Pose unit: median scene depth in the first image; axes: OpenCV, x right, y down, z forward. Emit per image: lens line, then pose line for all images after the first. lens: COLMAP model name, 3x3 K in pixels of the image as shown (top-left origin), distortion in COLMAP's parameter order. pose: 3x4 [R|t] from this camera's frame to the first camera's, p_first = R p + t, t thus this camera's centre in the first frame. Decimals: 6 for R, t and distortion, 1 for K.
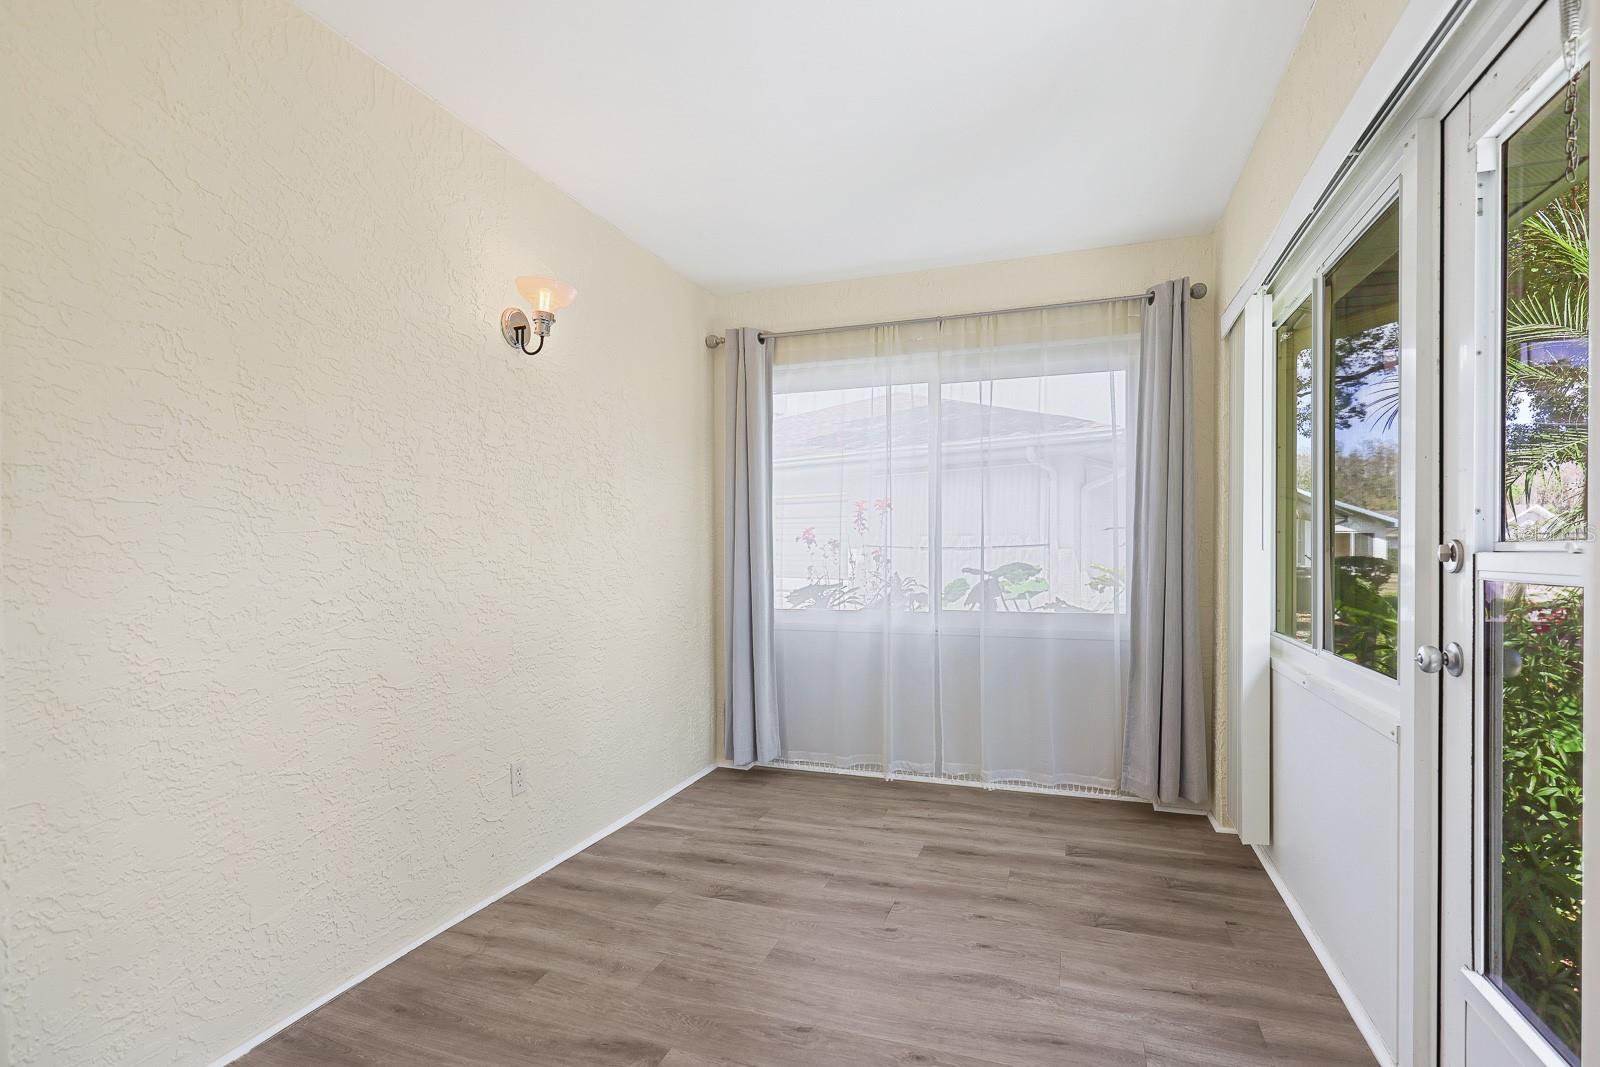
lens RADIAL K [[786.3, 0, 800.9], [0, 786.3, 560.0], [0, 0, 1]] dist [0.001658, 0.000108]
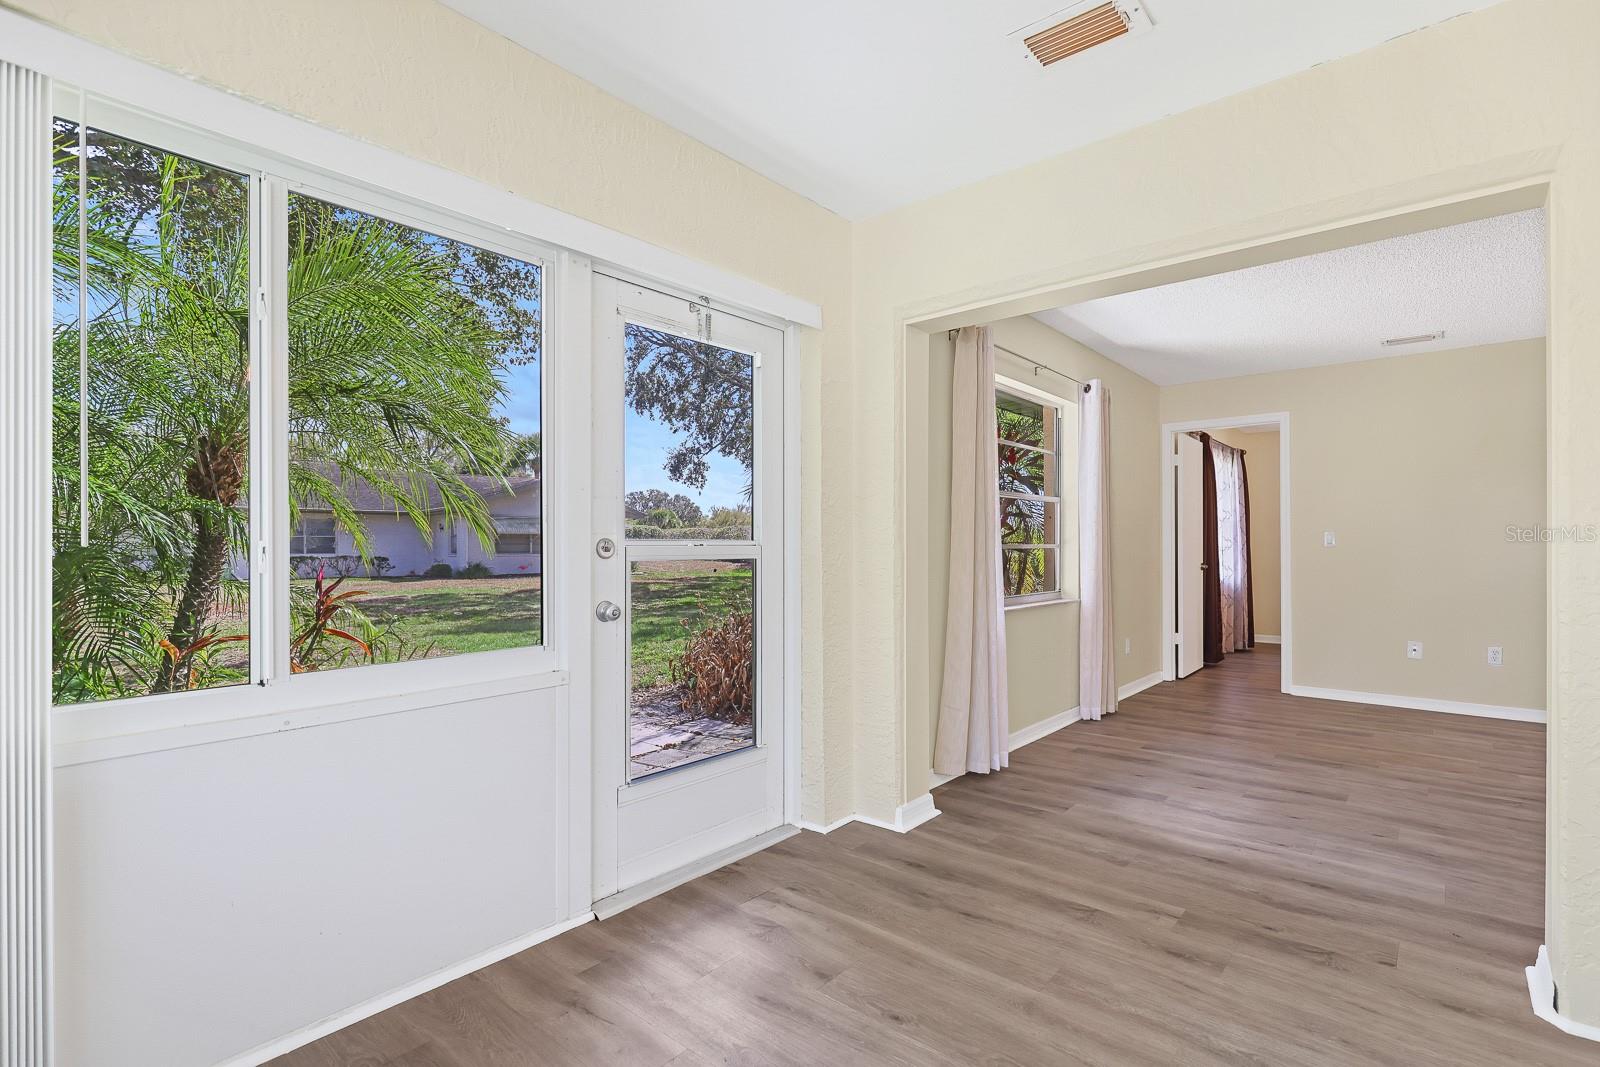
lens RADIAL K [[767.7, 0, 808.0], [0, 767.7, 536.1], [0, 0, 1]] dist [0.003173, 0.000354]
pose [[-0.934483, 0.008209, 0.355912, -0.052501], [0.009871, 0.999947, 0.002853, -0.011863], [-0.355870, 0.006179, -0.934515, 0.916261]]
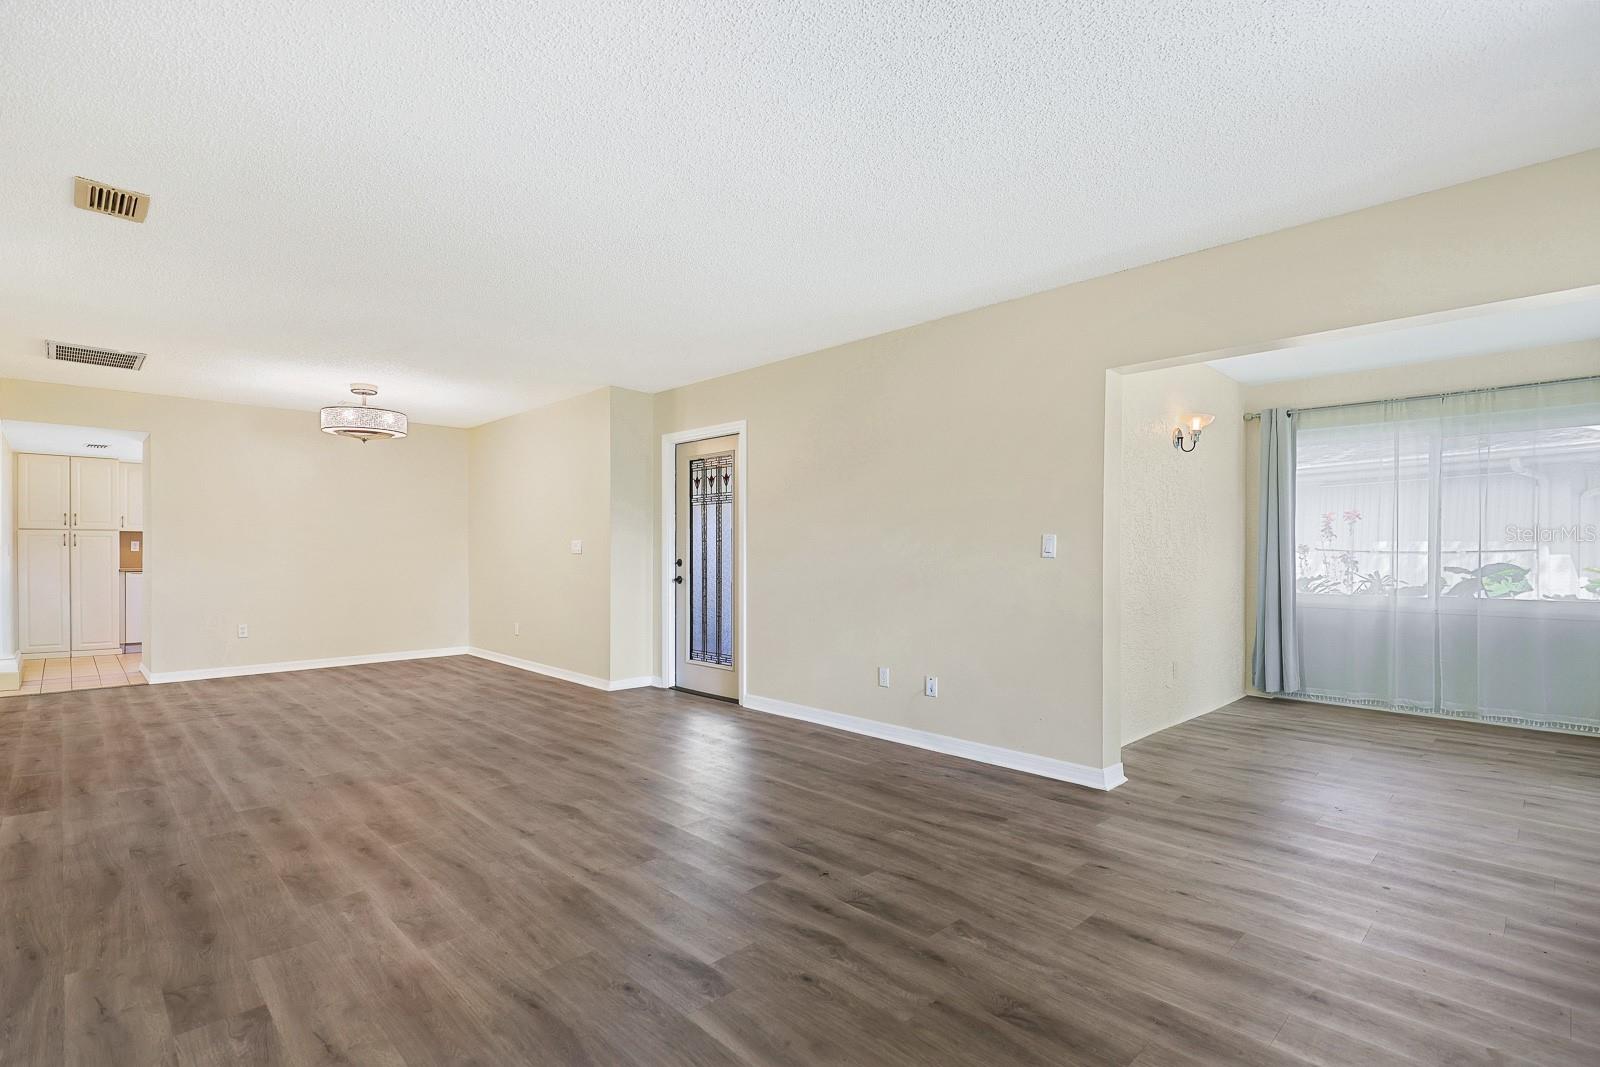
lens RADIAL K [[751.4, 0, 792.4], [0, 751.4, 554.5], [0, 0, 1]] dist [-0.000288, -0.001249]
pose [[0.890408, 0.012158, -0.455002, -0.250834], [-0.015852, 0.999865, -0.004304, 0.011963], [0.454888, 0.011045, 0.890480, -0.754110]]
